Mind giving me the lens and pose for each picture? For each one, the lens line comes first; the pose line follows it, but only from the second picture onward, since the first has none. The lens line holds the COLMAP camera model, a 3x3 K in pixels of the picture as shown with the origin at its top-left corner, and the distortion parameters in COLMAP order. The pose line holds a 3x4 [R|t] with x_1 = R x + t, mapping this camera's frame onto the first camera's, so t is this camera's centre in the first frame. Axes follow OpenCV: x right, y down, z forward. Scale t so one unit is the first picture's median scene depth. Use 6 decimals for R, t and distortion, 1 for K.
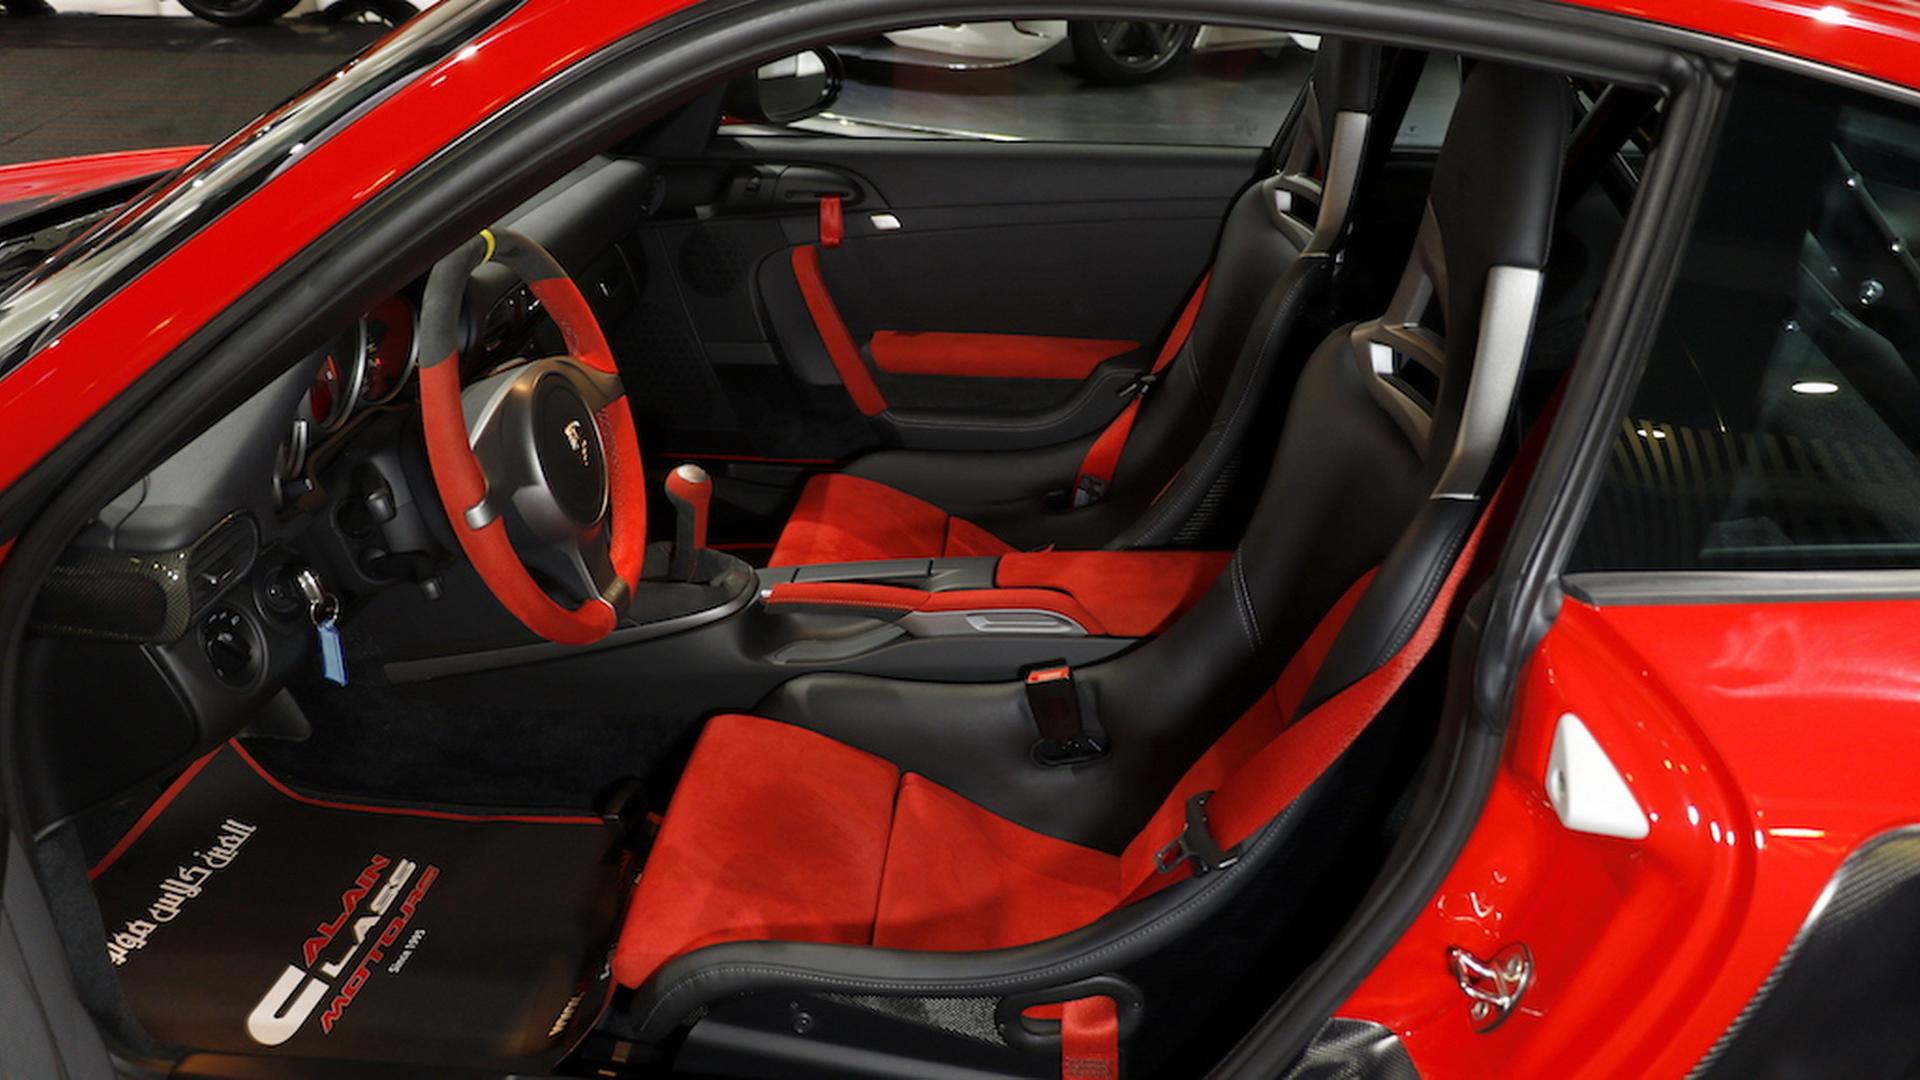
lens RADIAL K [[1581.6, 0, 998.8], [0, 1581.6, 536.4], [0, 0, 1]] dist [-0.173497, 0.117400]
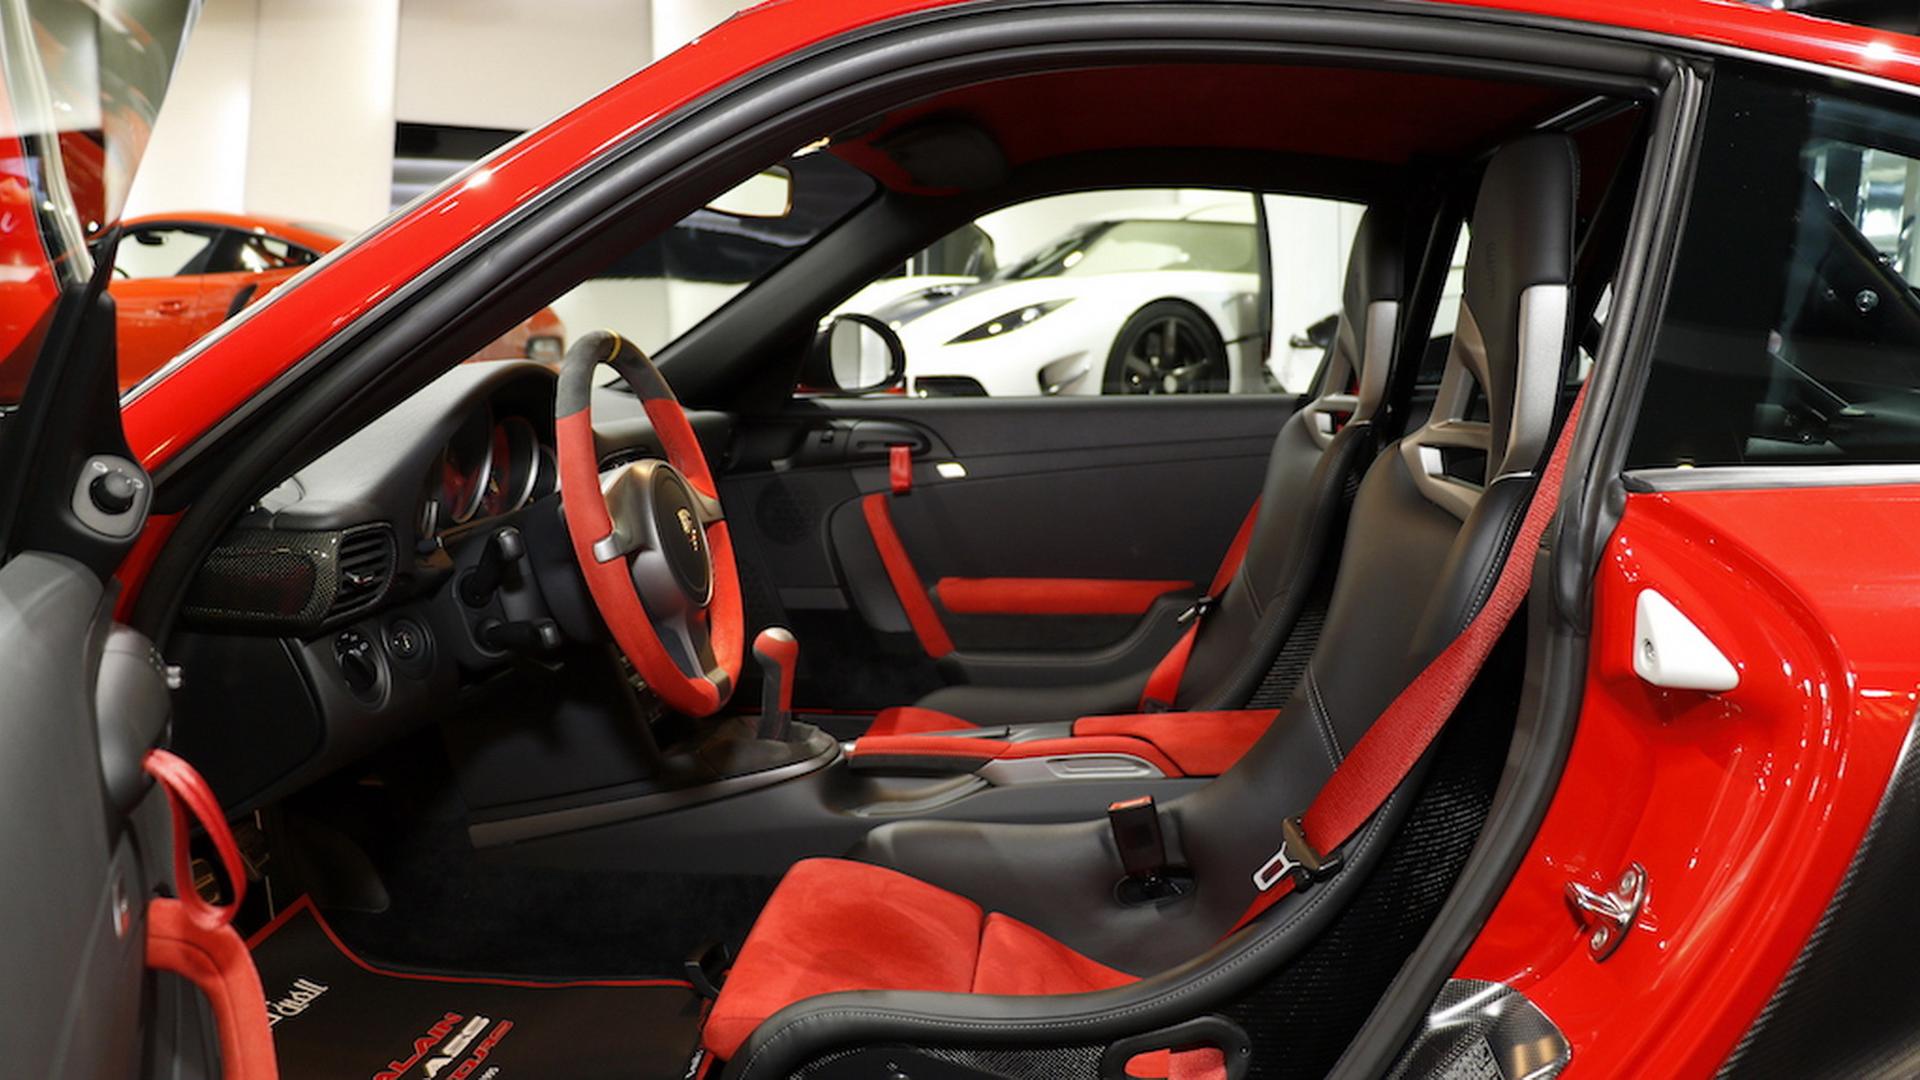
lens RADIAL K [[1581.6, 0, 998.8], [0, 1581.6, 536.4], [0, 0, 1]] dist [-0.173497, 0.117400]
pose [[0.999633, -0.023067, -0.014204, -0.033920], [0.017875, 0.955649, -0.293964, 0.213786], [0.020355, 0.293602, 0.955711, -0.018045]]
